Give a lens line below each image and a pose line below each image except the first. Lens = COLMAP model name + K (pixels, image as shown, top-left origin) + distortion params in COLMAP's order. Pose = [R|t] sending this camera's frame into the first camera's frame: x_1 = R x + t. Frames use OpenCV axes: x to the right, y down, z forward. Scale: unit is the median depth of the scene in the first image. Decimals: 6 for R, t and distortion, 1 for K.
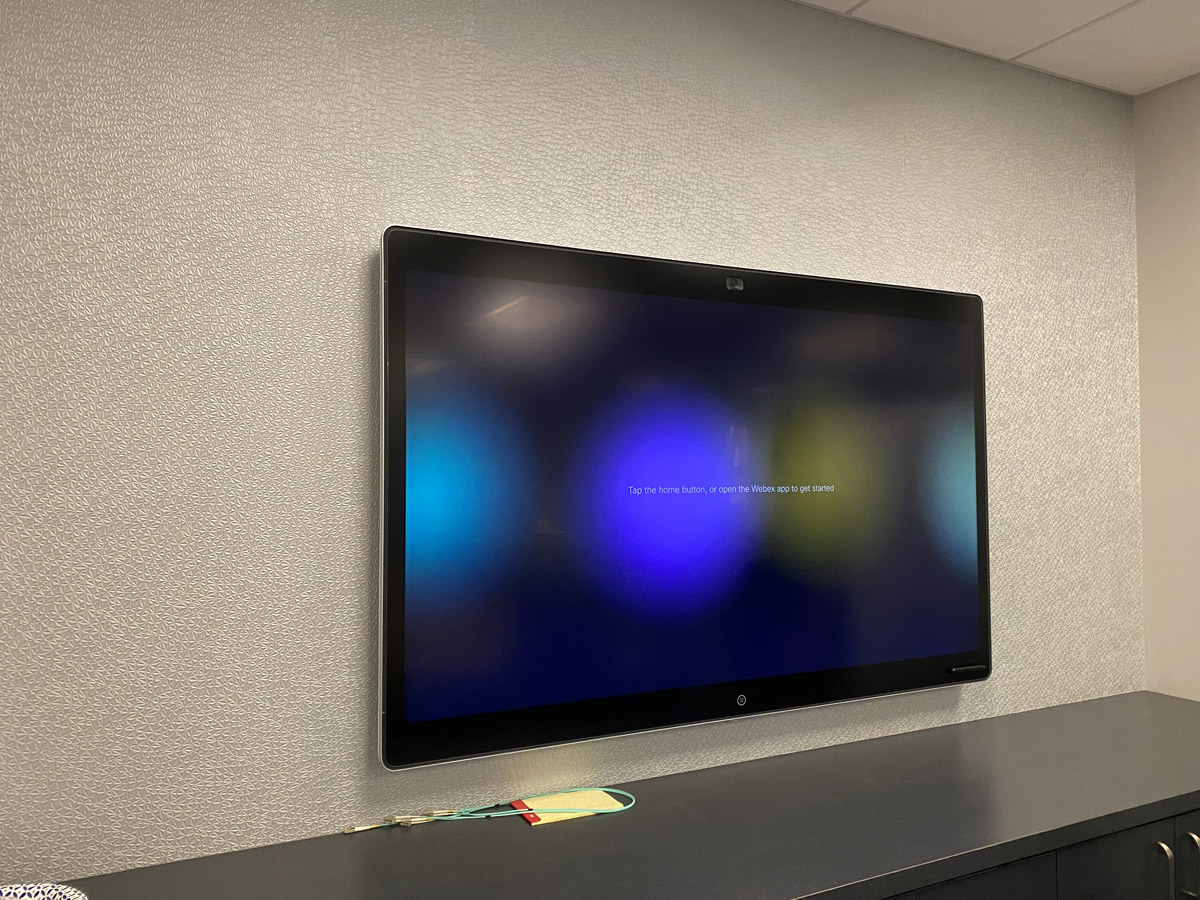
lens RADIAL K [[905.6, 0, 602.4], [0, 905.6, 448.6], [0, 0, 1]] dist [0.004941, -0.005072]
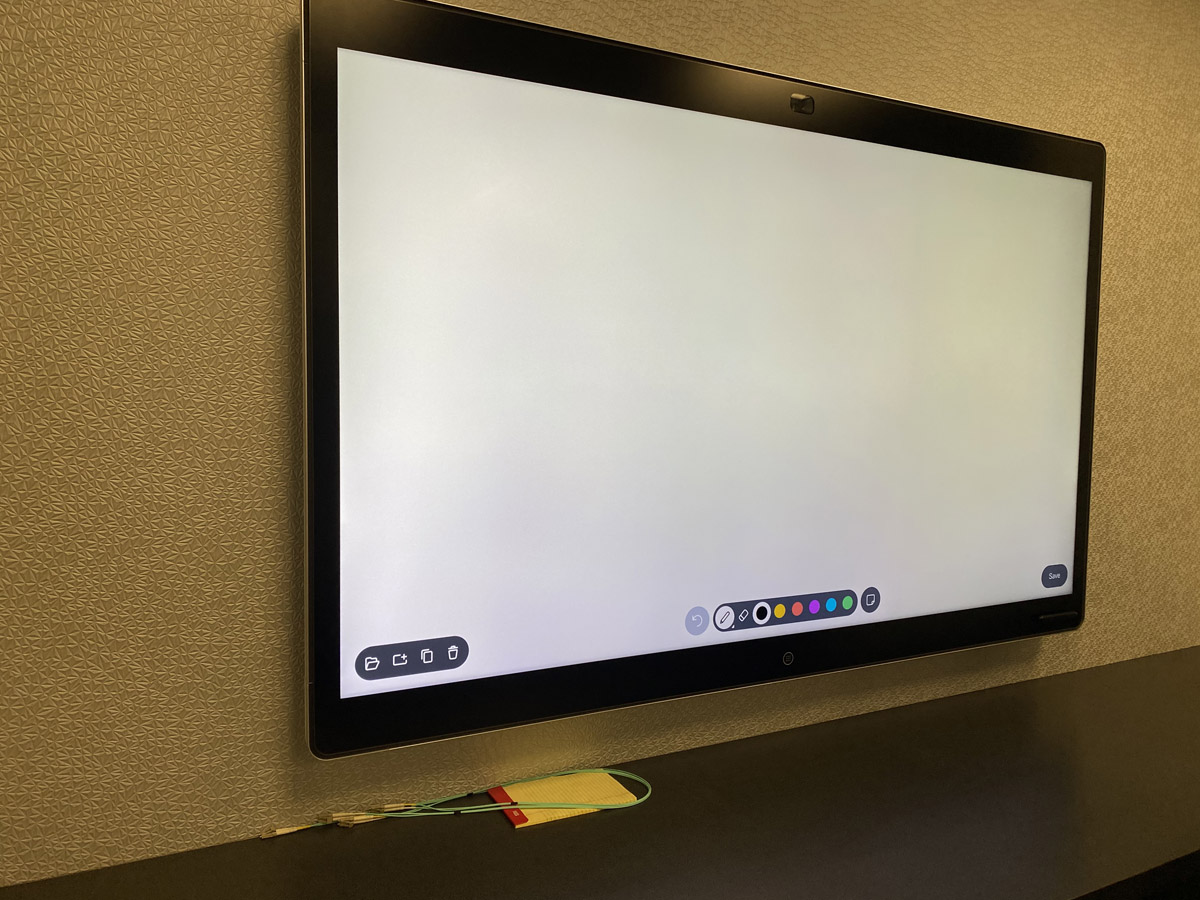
lens RADIAL K [[905.6, 0, 600.6], [0, 905.6, 451.4], [0, 0, 1]] dist [0.004941, -0.005072]
pose [[0.999722, 0.019374, 0.013441, -0.023304], [-0.020681, 0.994245, 0.105116, 0.026490], [-0.011327, -0.105365, 0.994369, 0.282764]]
